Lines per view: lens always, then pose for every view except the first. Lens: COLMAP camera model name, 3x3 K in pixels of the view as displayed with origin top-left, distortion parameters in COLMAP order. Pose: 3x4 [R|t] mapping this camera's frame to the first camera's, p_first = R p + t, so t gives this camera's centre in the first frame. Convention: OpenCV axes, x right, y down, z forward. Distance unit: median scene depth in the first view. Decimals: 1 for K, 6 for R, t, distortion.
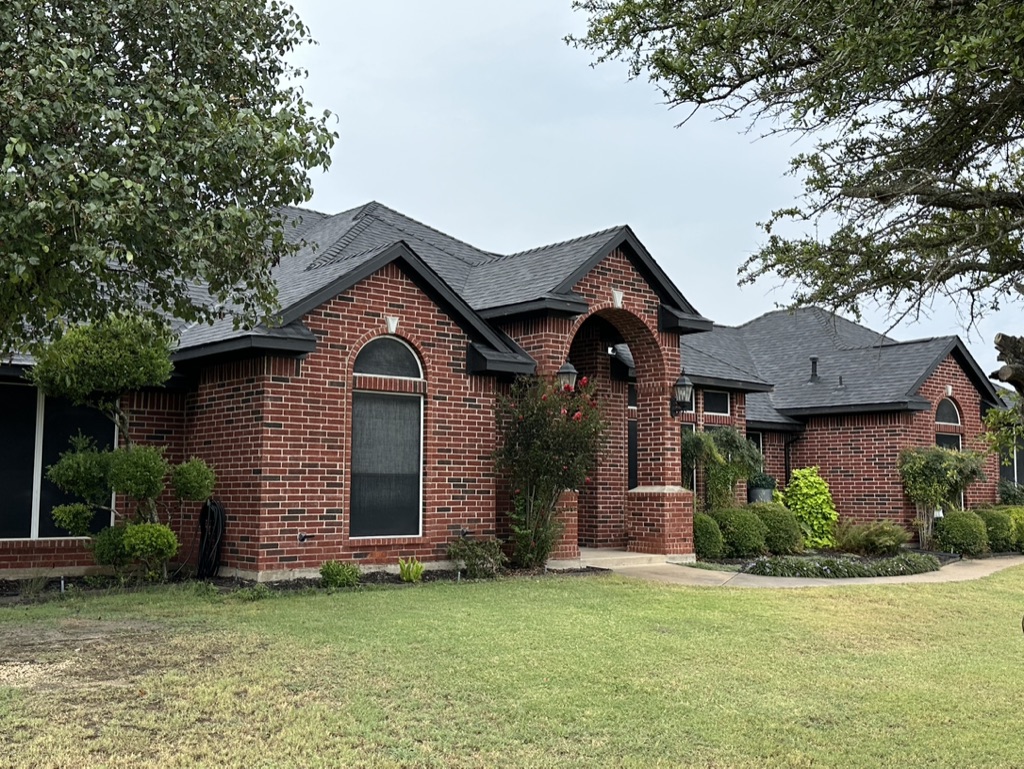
lens RADIAL K [[1080.6, 0, 513.6], [0, 1080.6, 383.6], [0, 0, 1]] dist [0.083976, 0.000000]
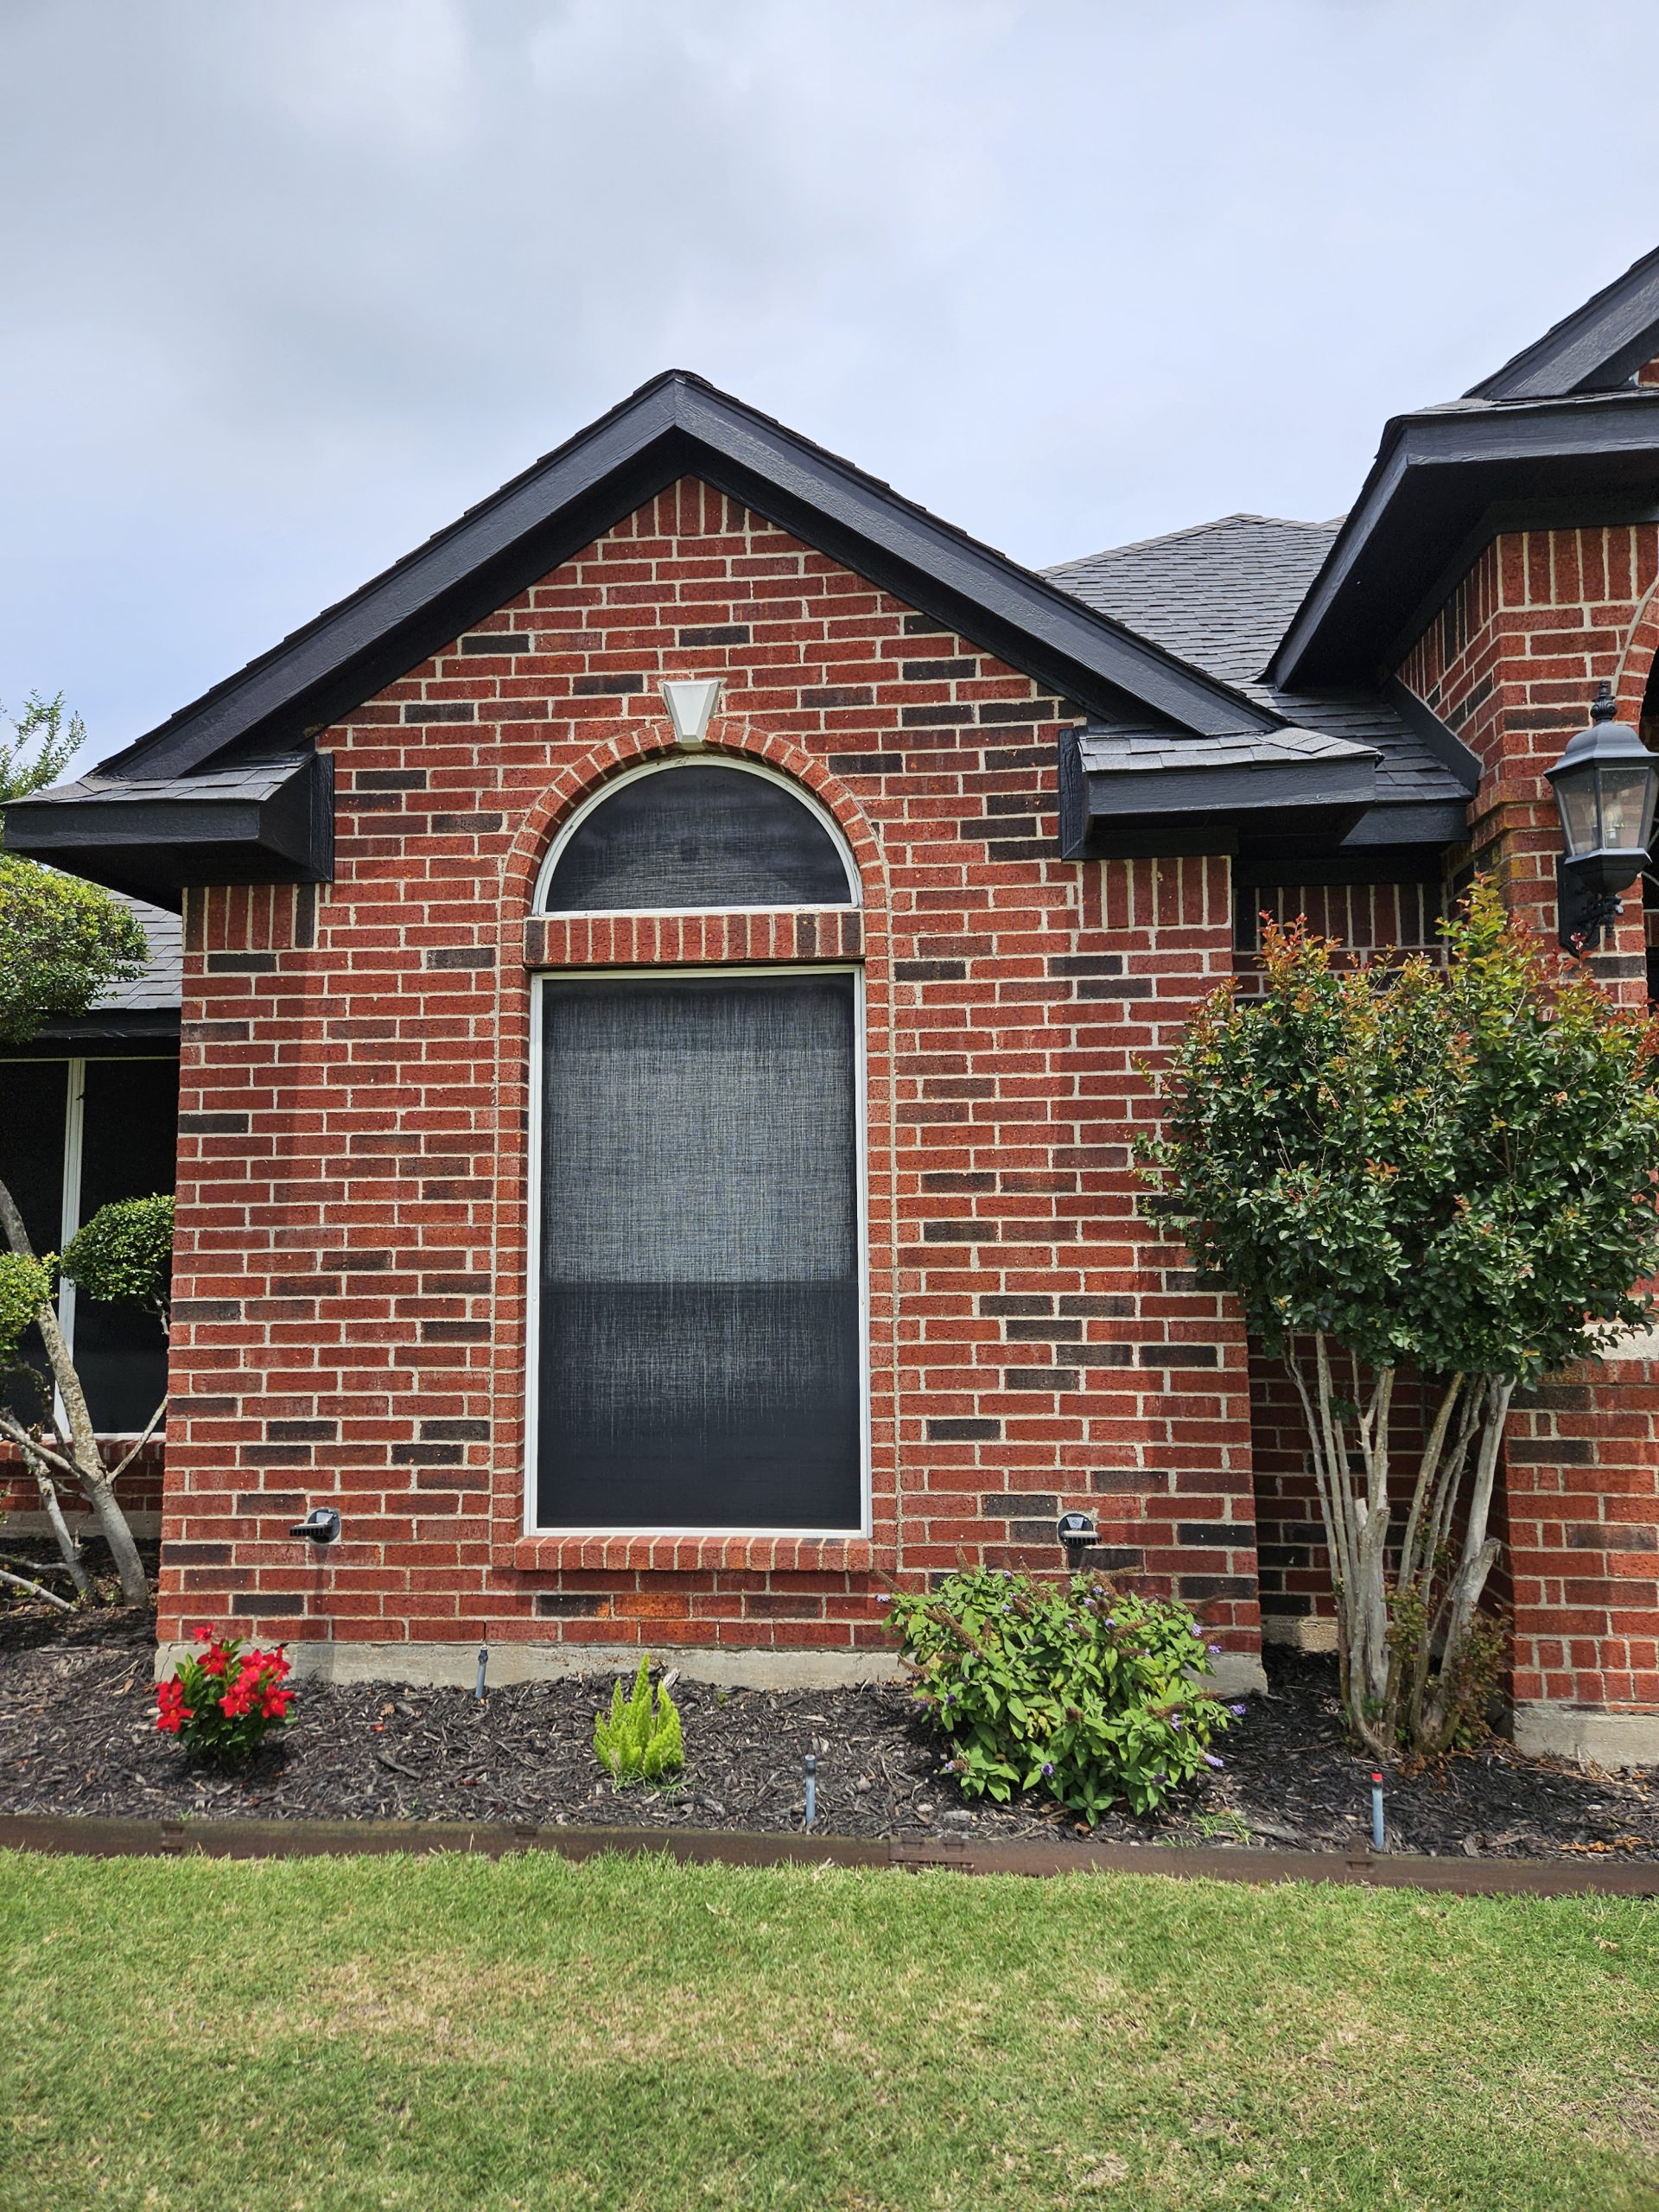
lens RADIAL K [[1507.1, 0, 833.8], [0, 1507.1, 1087.3], [0, 0, 1]] dist [0.064973, -0.010678]
pose [[0.698217, -0.079167, -0.711496, 0.155082], [0.083610, 0.996083, -0.028784, 0.046887], [0.710987, -0.039391, 0.702101, 0.725965]]
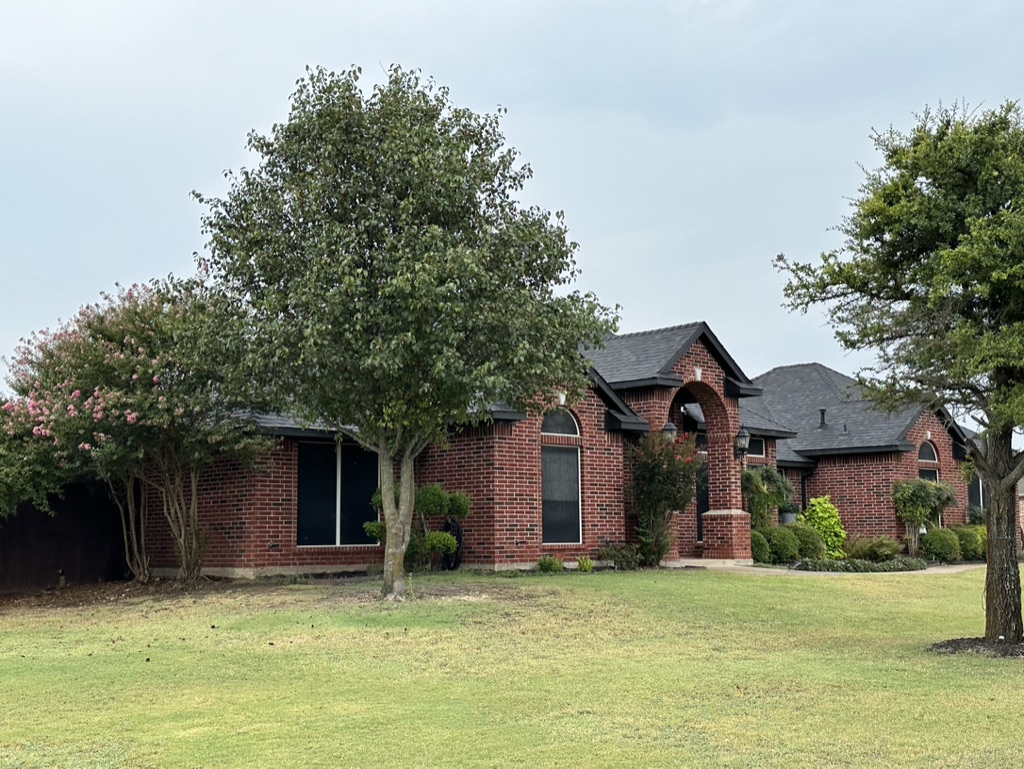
lens RADIAL K [[1231.7, 0, 520.1], [0, 1231.7, 394.8], [0, 0, 1]] dist [0.128387, 0.000000]
pose [[0.997299, -0.006767, 0.073132, -0.276413], [0.007905, 0.999852, -0.015275, -0.033166], [-0.073018, 0.015812, 0.997205, -0.629218]]
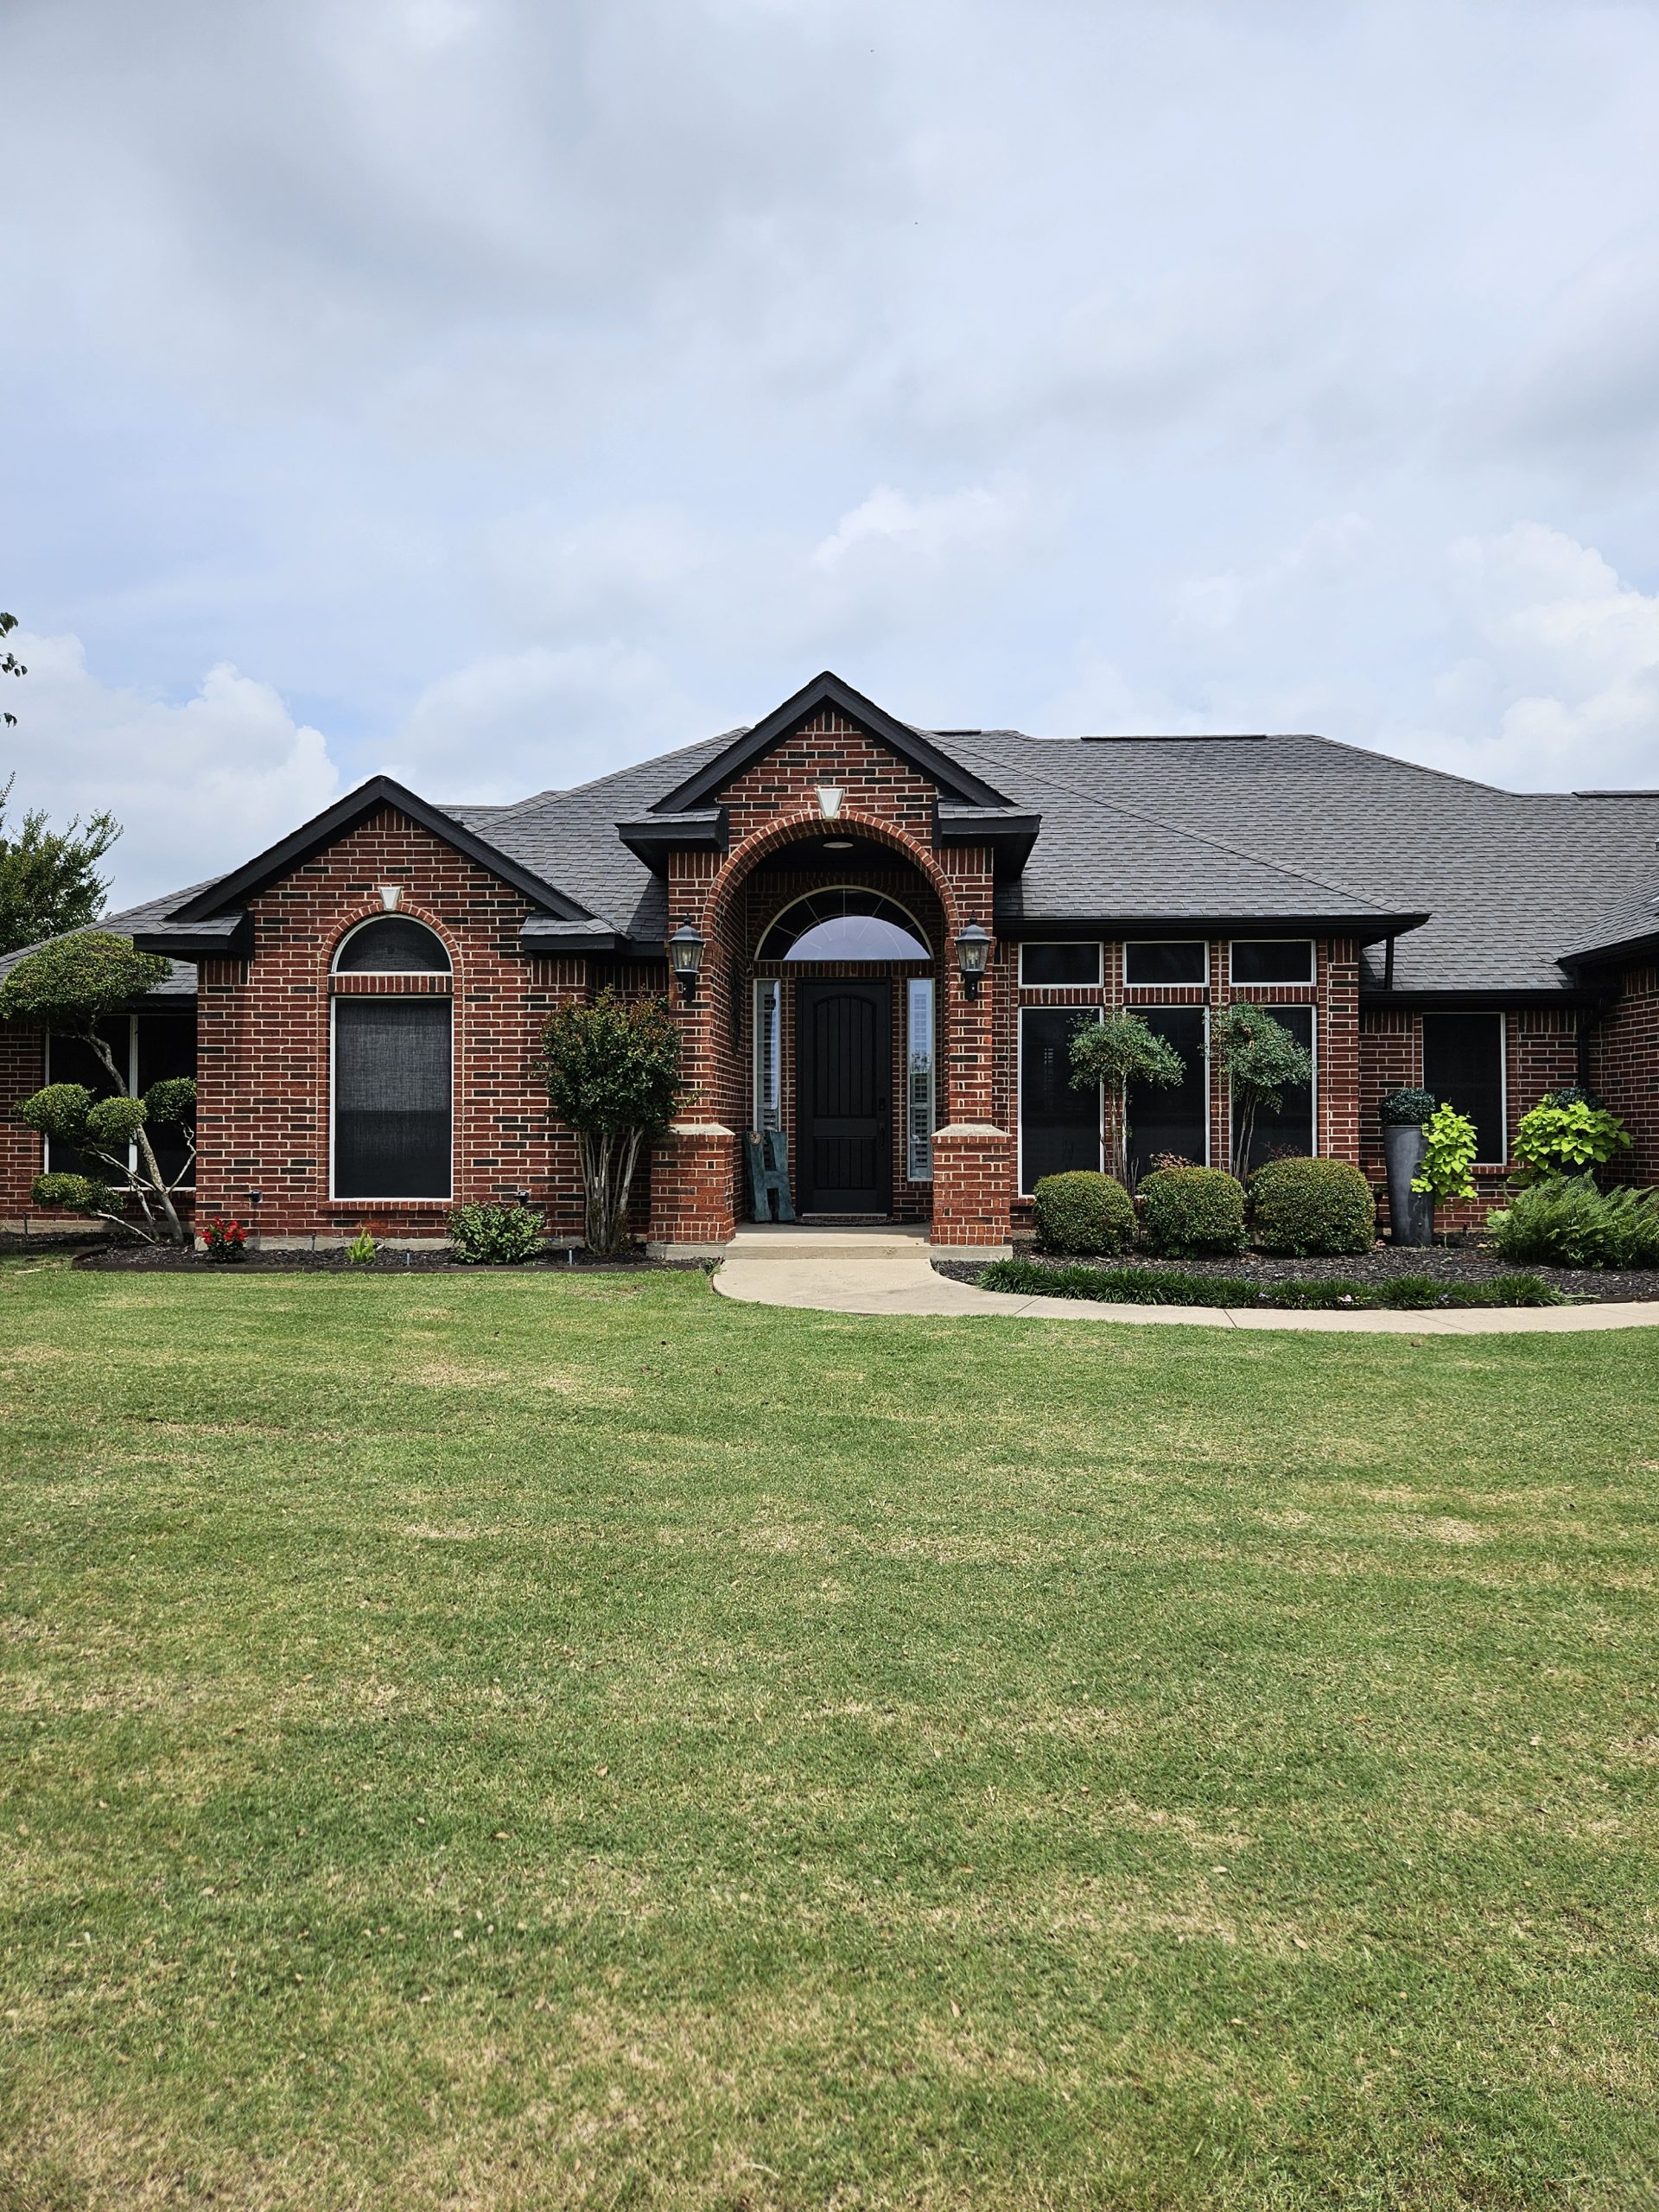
lens RADIAL K [[1507.1, 0, 818.2], [0, 1507.1, 1102.2], [0, 0, 1]] dist [0.064973, -0.010678]
pose [[0.727785, -0.014682, -0.685648, 0.717629], [0.070820, 0.996035, 0.053843, 0.041256], [0.682139, -0.087744, 0.725939, 0.443305]]
